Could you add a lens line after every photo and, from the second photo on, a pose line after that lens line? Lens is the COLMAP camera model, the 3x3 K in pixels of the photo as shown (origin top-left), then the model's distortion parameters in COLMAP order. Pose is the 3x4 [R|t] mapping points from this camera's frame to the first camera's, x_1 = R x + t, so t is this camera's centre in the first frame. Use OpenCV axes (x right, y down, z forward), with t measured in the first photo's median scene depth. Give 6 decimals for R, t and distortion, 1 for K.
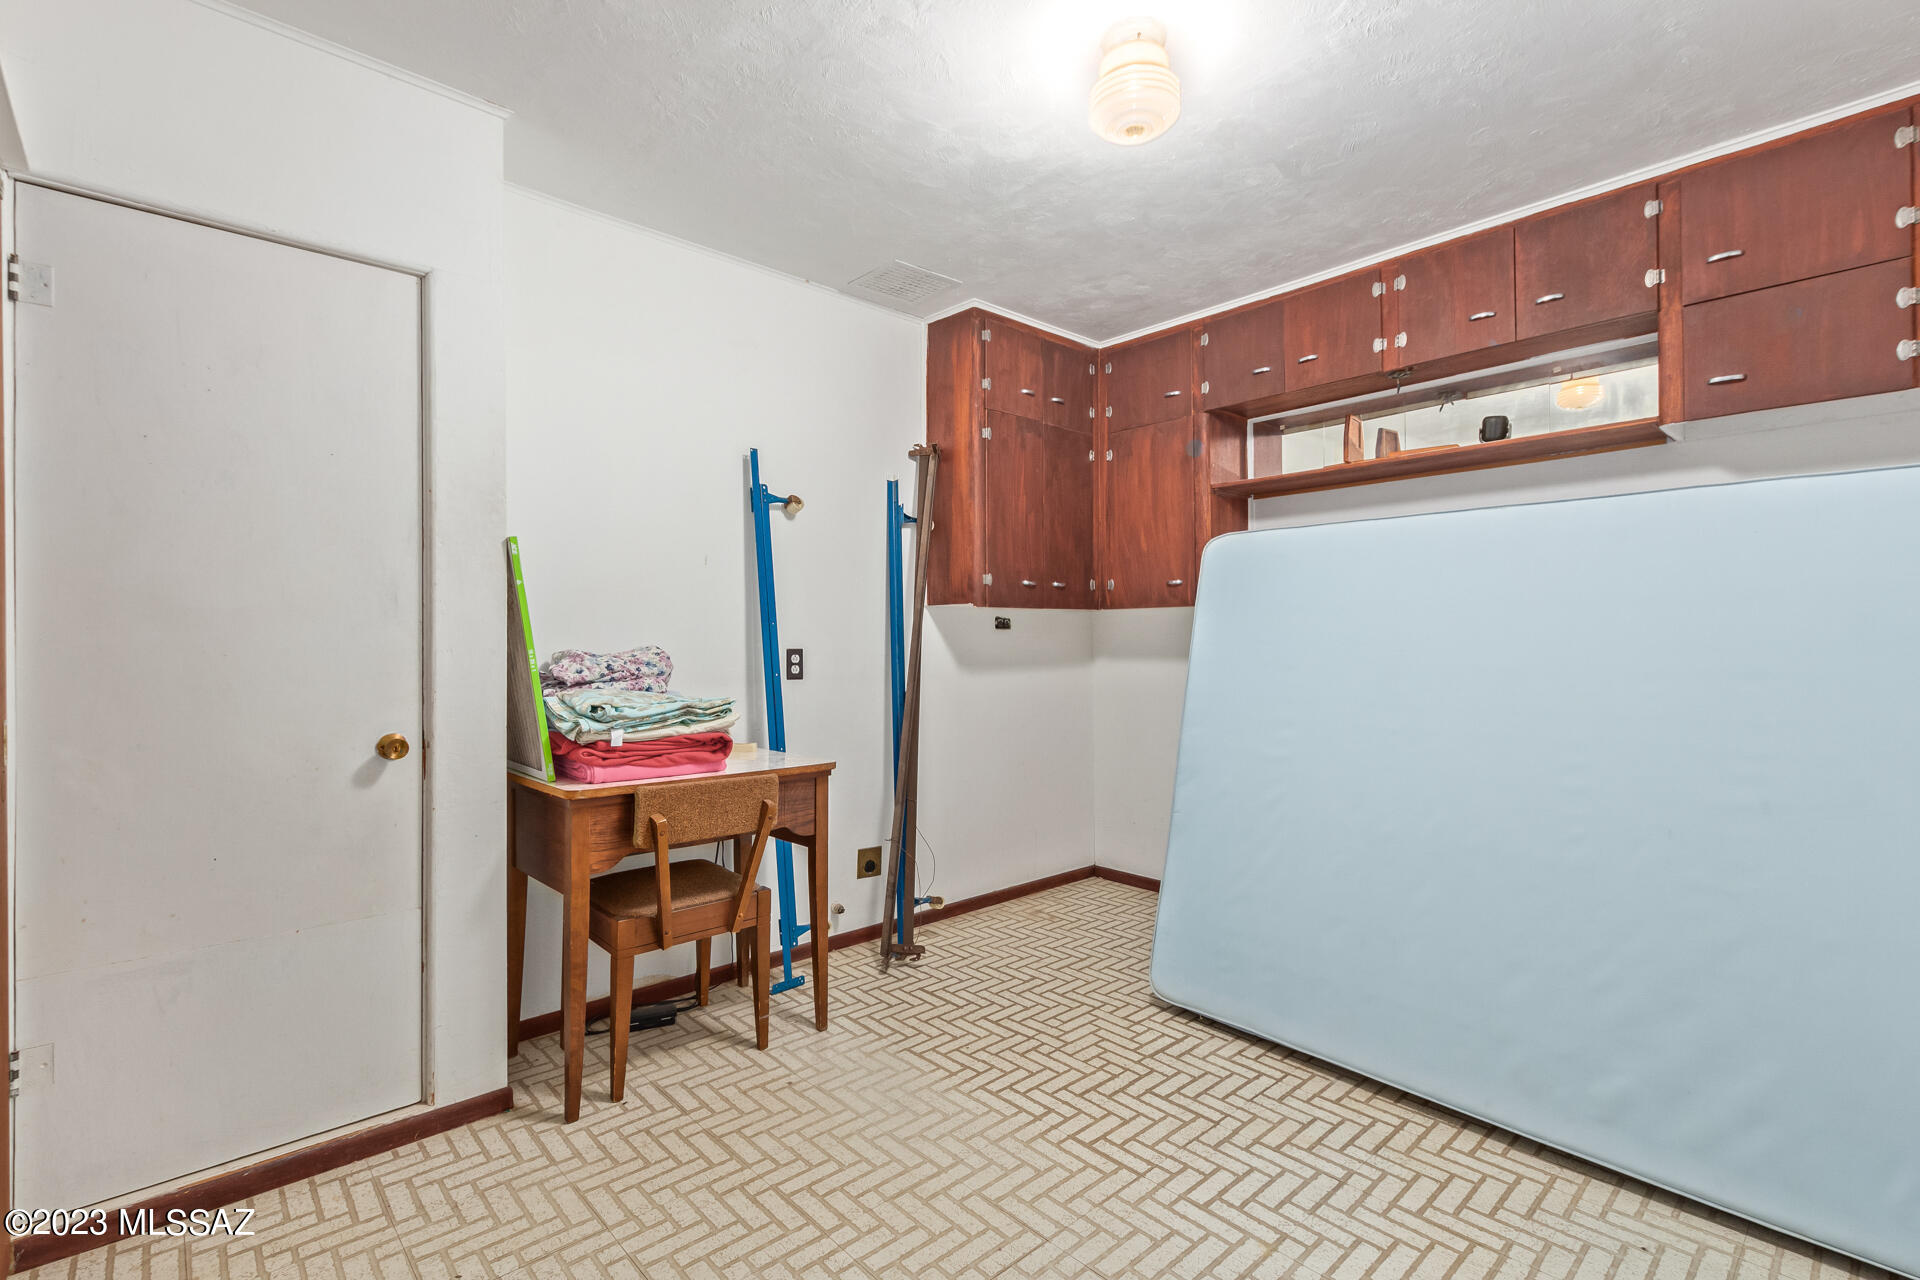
lens RADIAL K [[879.7, 0, 965.8], [0, 879.7, 634.2], [0, 0, 1]] dist [0.010352, -0.004372]
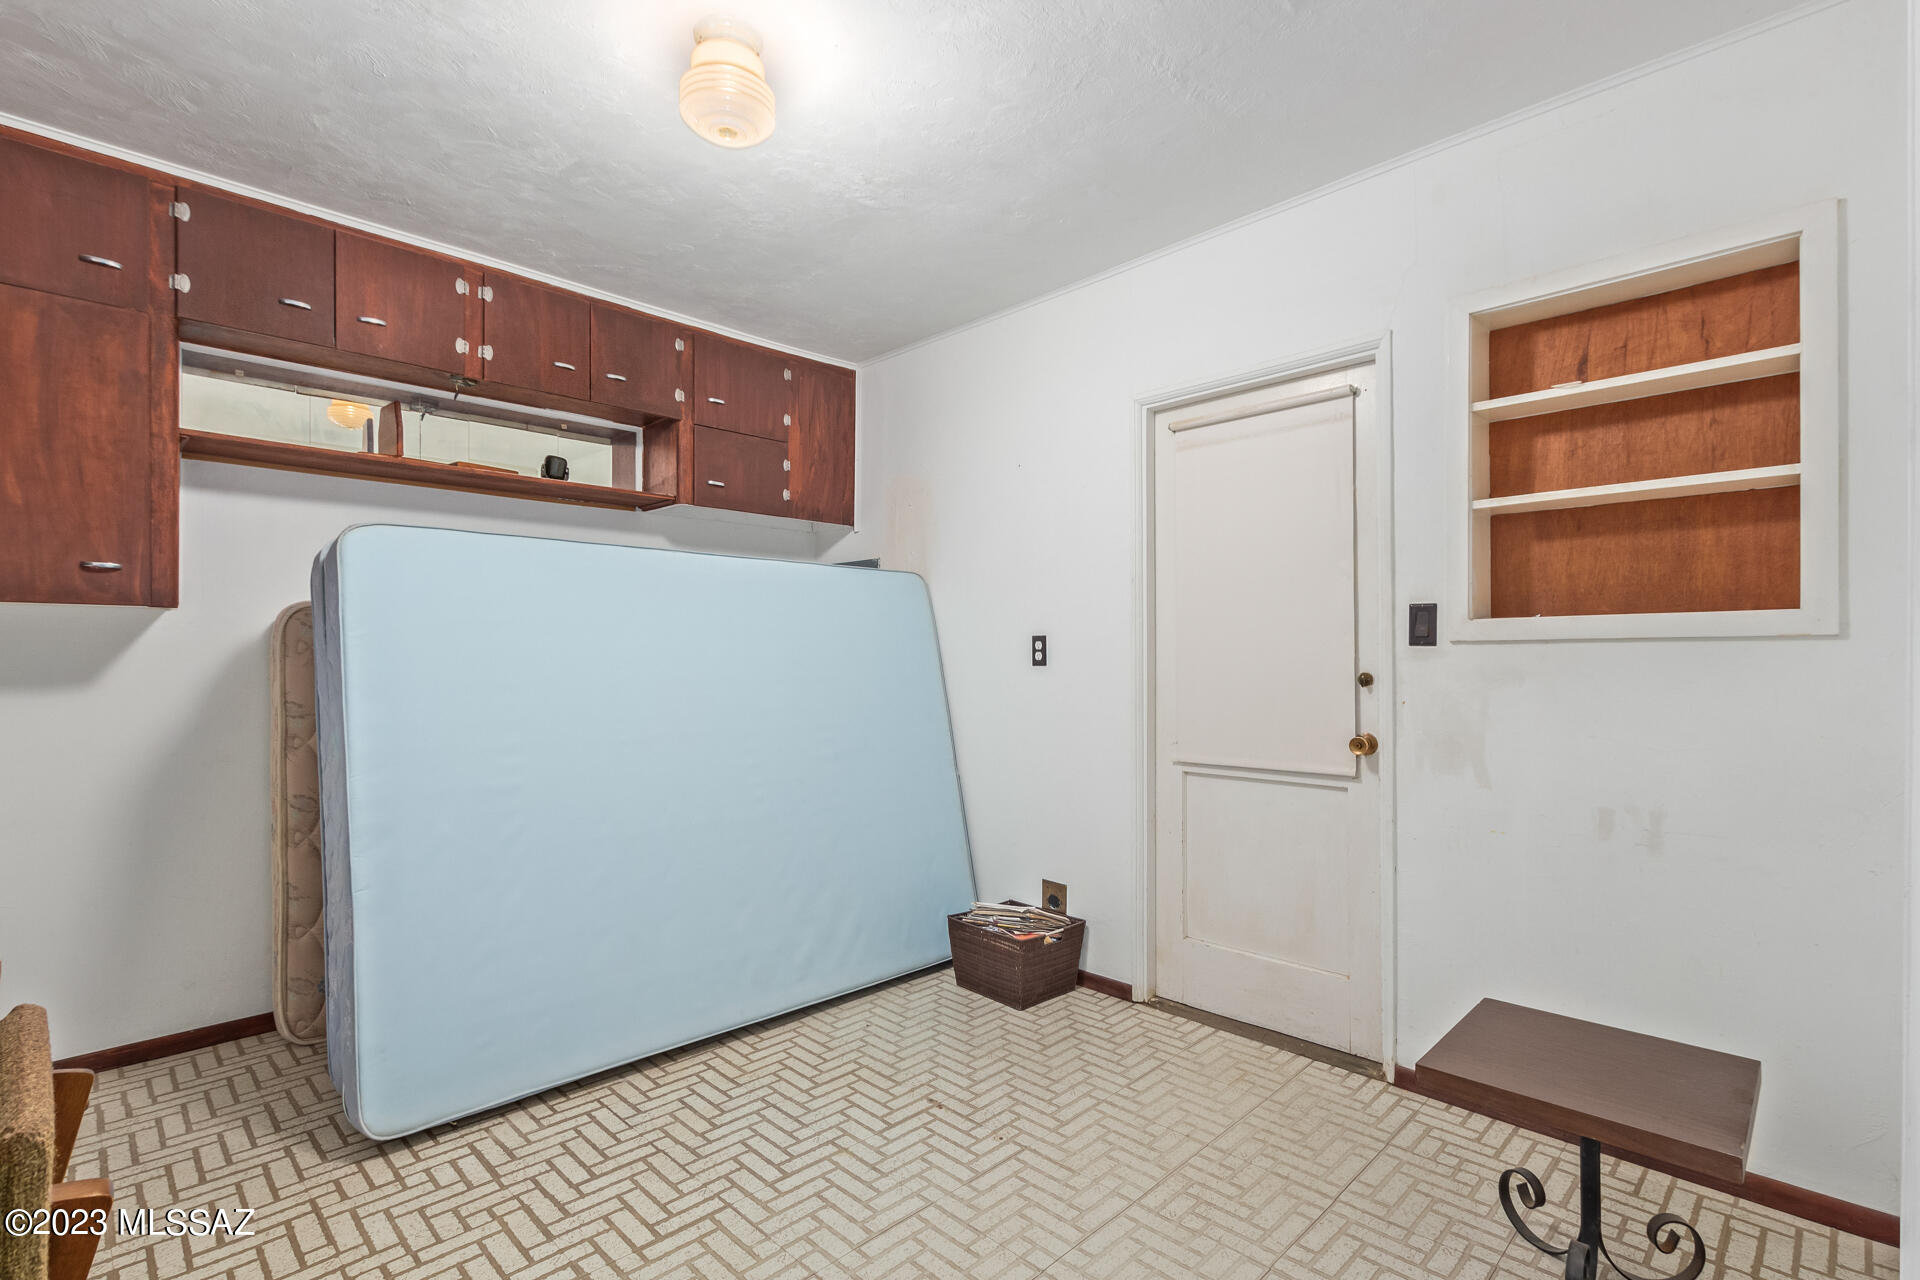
lens RADIAL K [[879.7, 0, 966.6], [0, 879.7, 657.3], [0, 0, 1]] dist [0.010352, -0.004372]
pose [[-0.044740, 0.015245, 0.998882, -0.608991], [0.006543, 0.999867, -0.014967, 0.029654], [-0.998977, 0.005866, -0.044834, 0.617519]]
